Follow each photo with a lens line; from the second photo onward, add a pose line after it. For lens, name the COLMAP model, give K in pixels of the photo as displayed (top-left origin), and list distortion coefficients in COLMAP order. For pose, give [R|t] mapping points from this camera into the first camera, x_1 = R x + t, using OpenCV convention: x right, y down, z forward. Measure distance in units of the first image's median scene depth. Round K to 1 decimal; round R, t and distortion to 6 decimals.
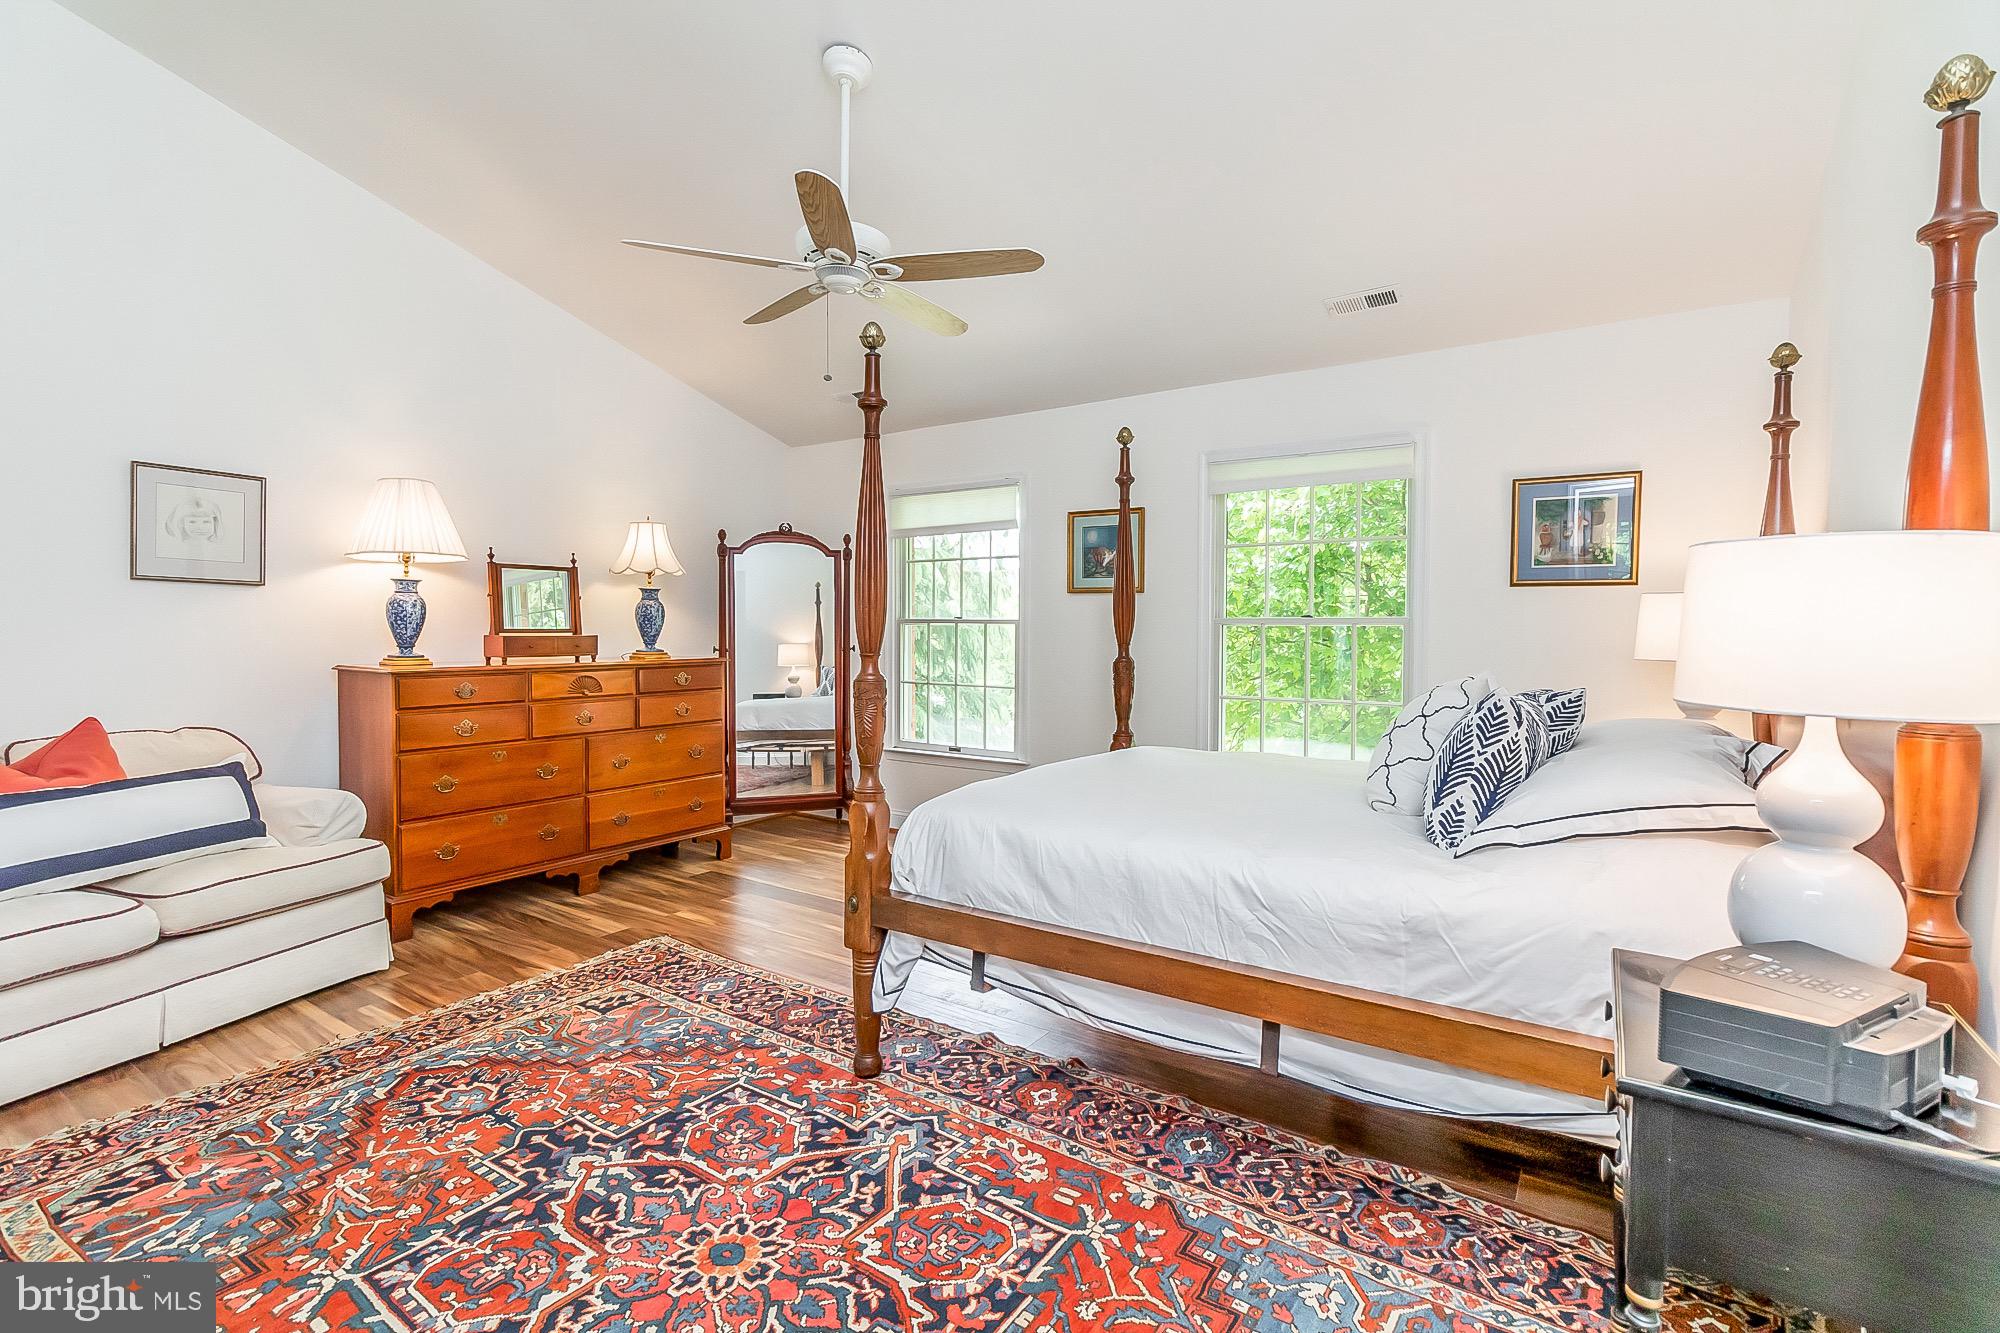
lens RADIAL K [[940.9, 0, 982.9], [0, 940.9, 654.5], [0, 0, 1]] dist [0.000422, 0.000340]
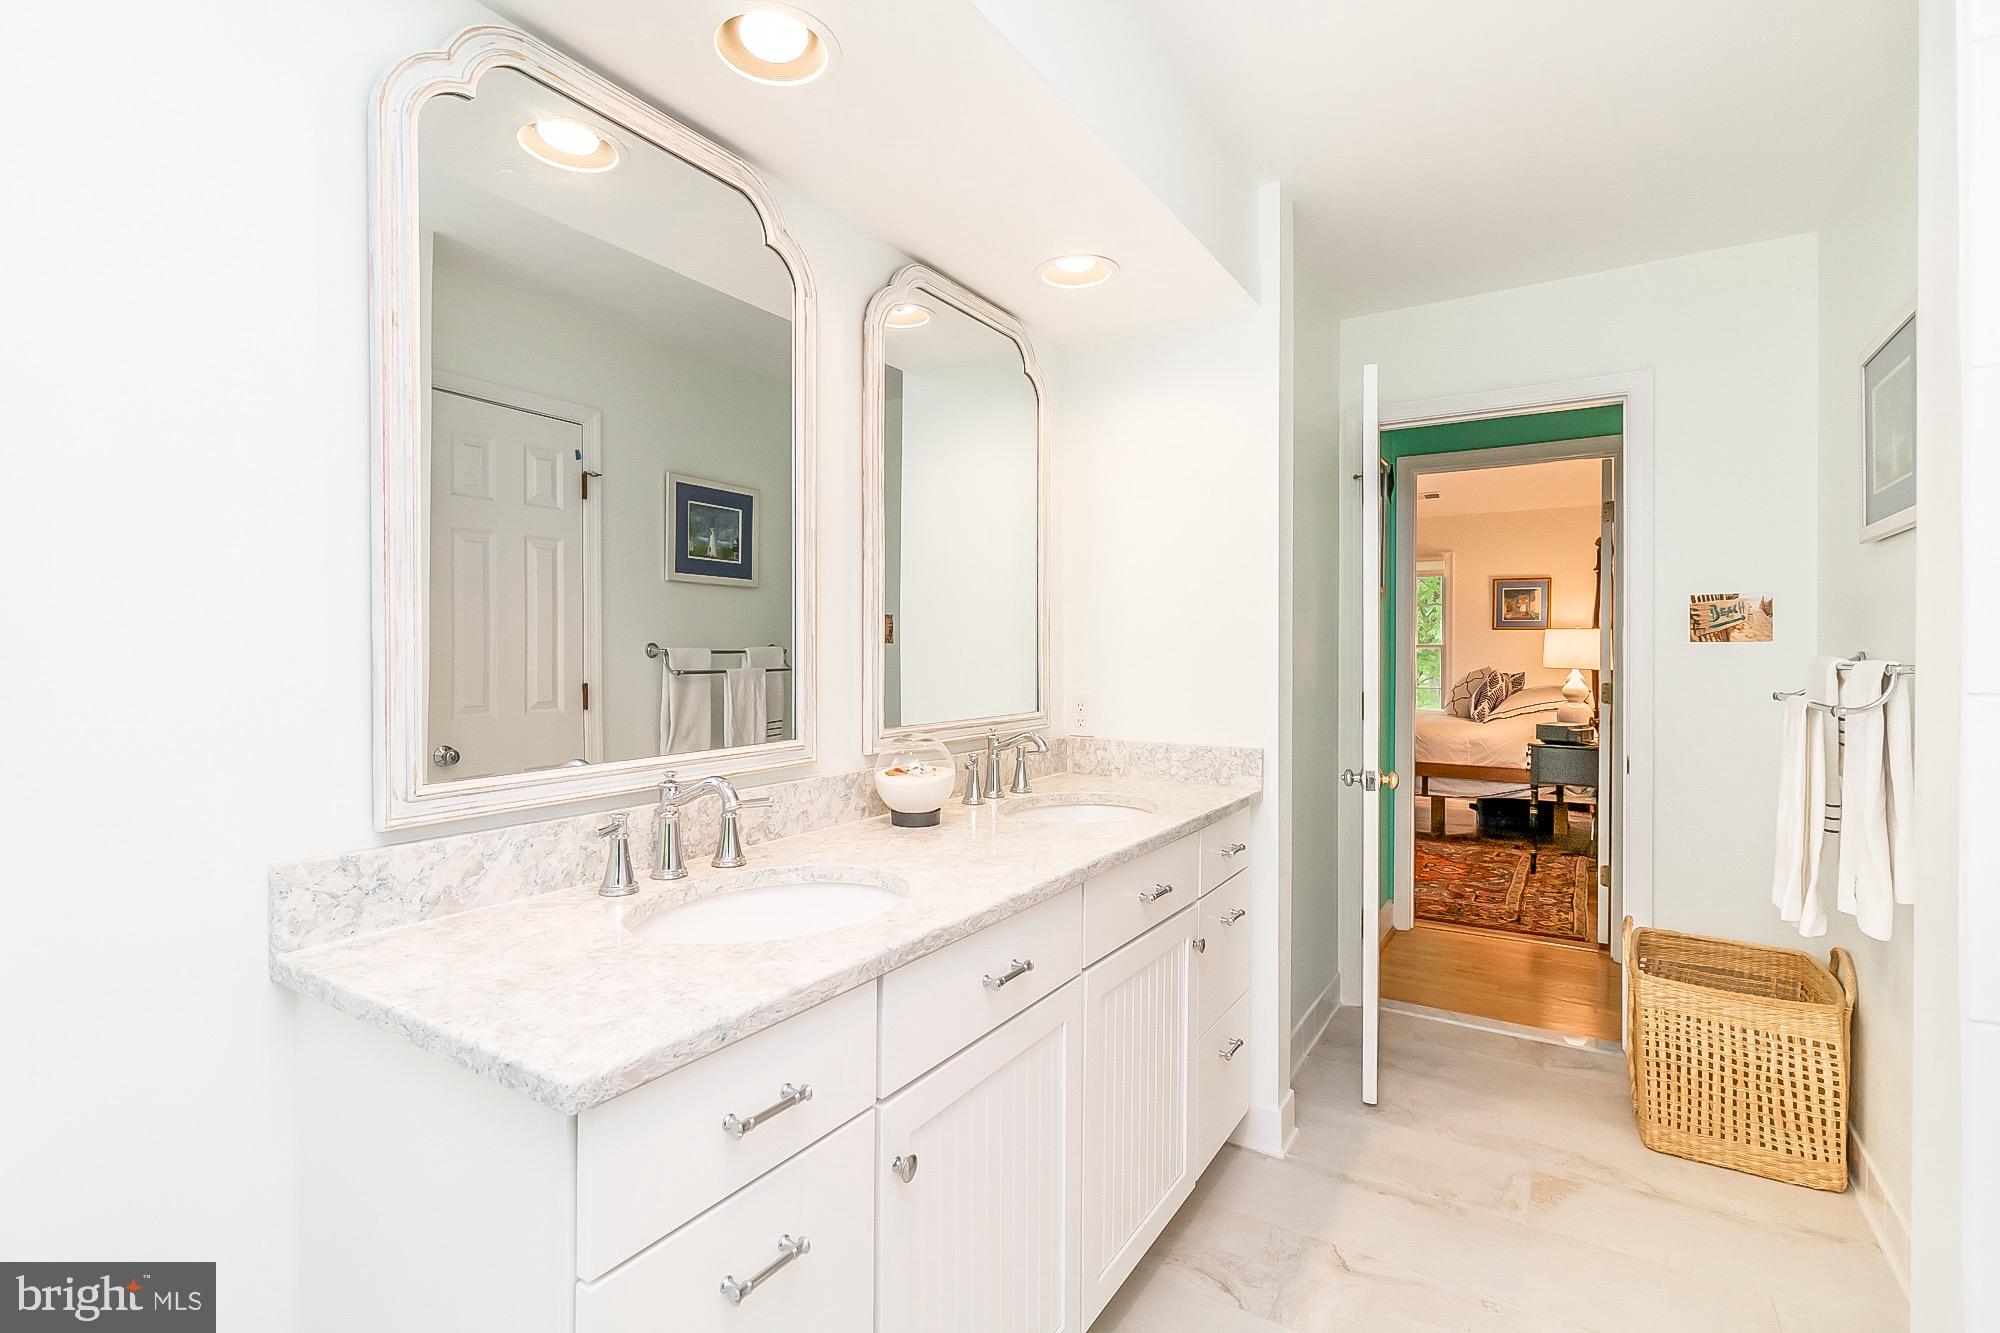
lens RADIAL K [[940.9, 0, 982.9], [0, 940.9, 654.5], [0, 0, 1]] dist [0.000422, 0.000340]
pose [[0.999496, -0.008213, 0.030649, -1.075103], [0.009000, 0.999631, -0.025645, 0.046697], [-0.030427, 0.025908, 0.999201, -1.780186]]
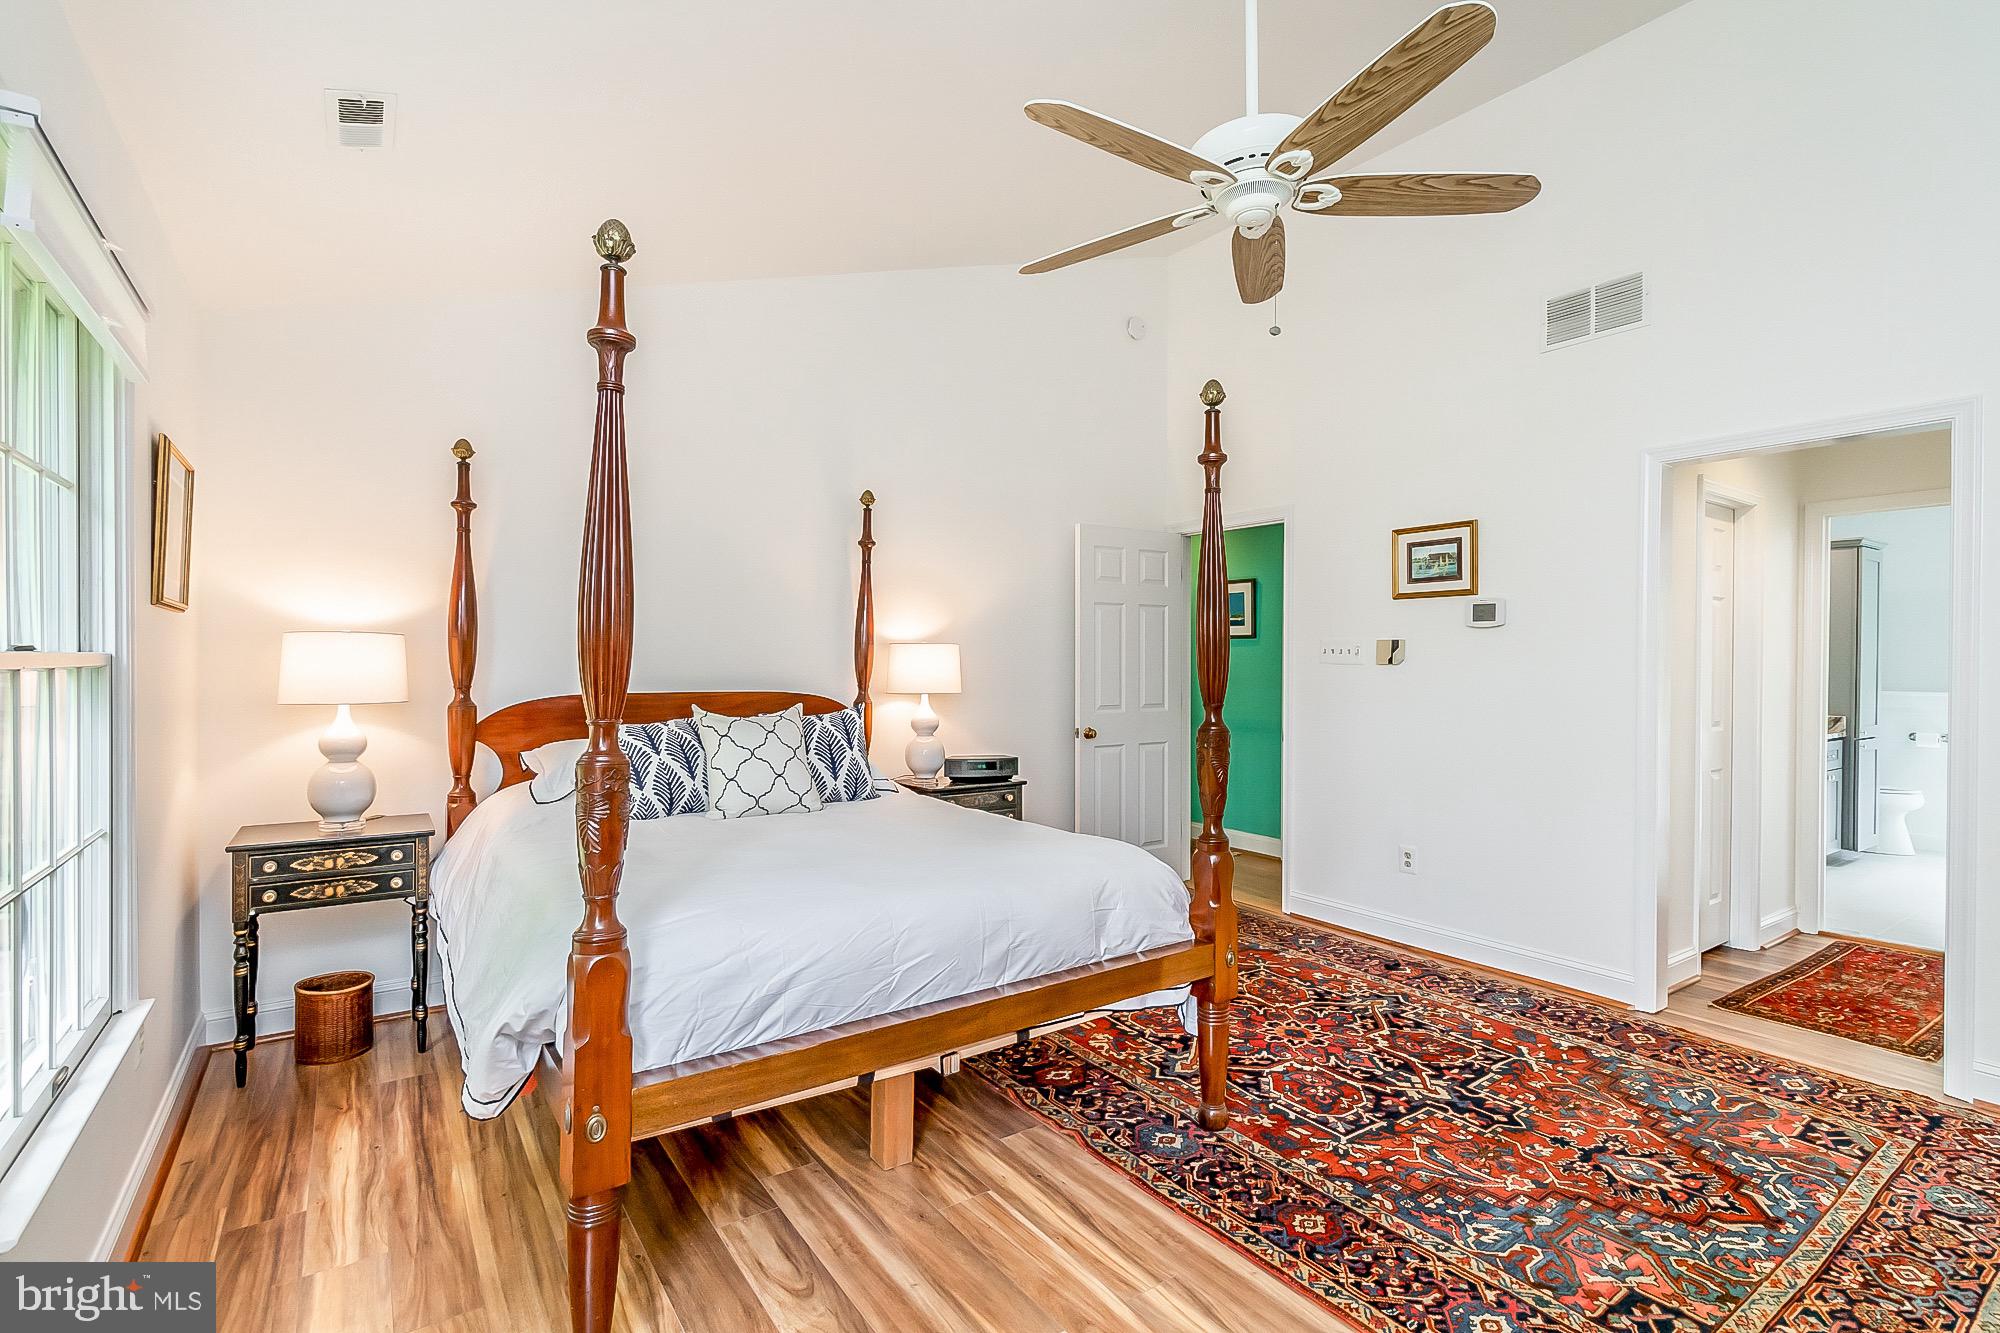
lens RADIAL K [[907.5, 0, 1000.0], [0, 907.5, 666.5], [0, 0, 1]] dist [0.001828, -0.000268]
pose [[-0.937963, -0.011132, 0.346558, -0.272116], [0.000264, 0.999461, 0.032818, -0.083825], [-0.346736, 0.030873, -0.937454, 2.242518]]
